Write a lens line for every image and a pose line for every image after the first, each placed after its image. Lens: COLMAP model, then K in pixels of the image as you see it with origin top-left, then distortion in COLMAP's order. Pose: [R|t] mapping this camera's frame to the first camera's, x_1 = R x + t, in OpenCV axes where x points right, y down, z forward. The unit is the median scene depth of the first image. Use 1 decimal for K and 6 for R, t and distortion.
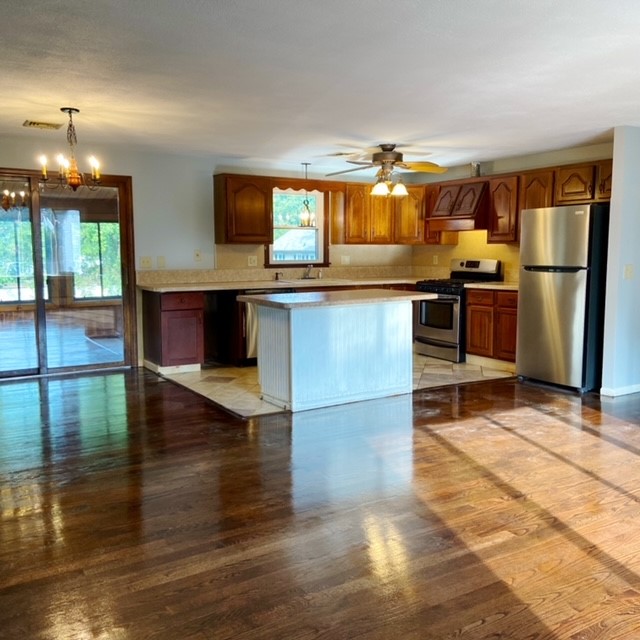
lens RADIAL K [[641.7, 0, 326.0], [0, 641.7, 321.0], [0, 0, 1]] dist [0.037084, 0.000000]
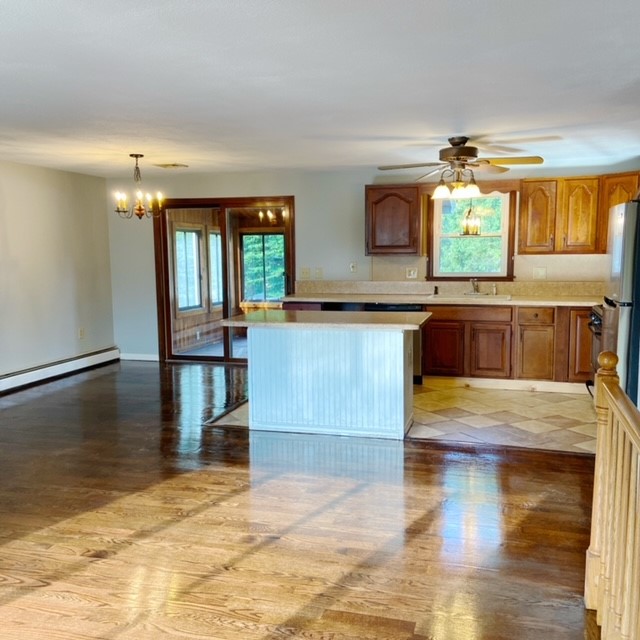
lens RADIAL K [[641.7, 0, 317.1], [0, 641.7, 319.6], [0, 0, 1]] dist [0.037084, 0.000000]
pose [[0.665512, 0.077311, -0.742373, 0.505004], [-0.075124, 0.996508, 0.036431, -0.049661], [0.742597, 0.031525, 0.668996, 0.269847]]
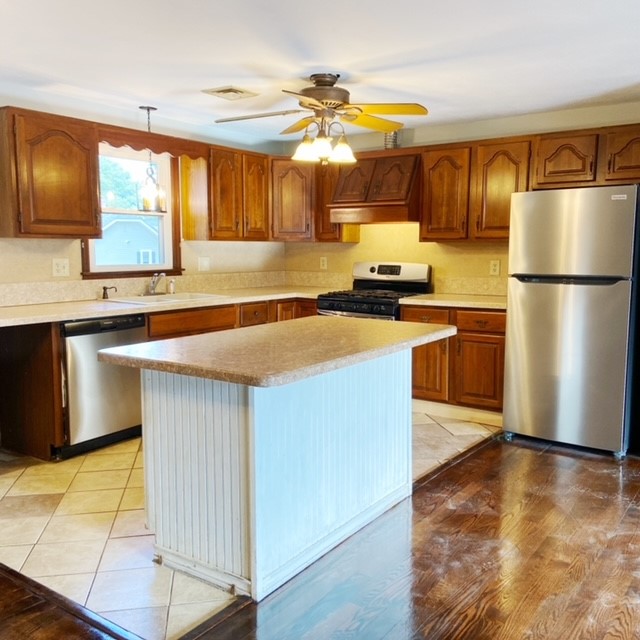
lens RADIAL K [[641.7, 0, 336.6], [0, 641.7, 324.1], [0, 0, 1]] dist [0.037084, 0.000000]
pose [[0.920621, -0.041919, 0.388200, -0.115505], [0.038447, 0.999121, 0.016712, -0.042884], [-0.388559, -0.000460, 0.921424, 0.368277]]
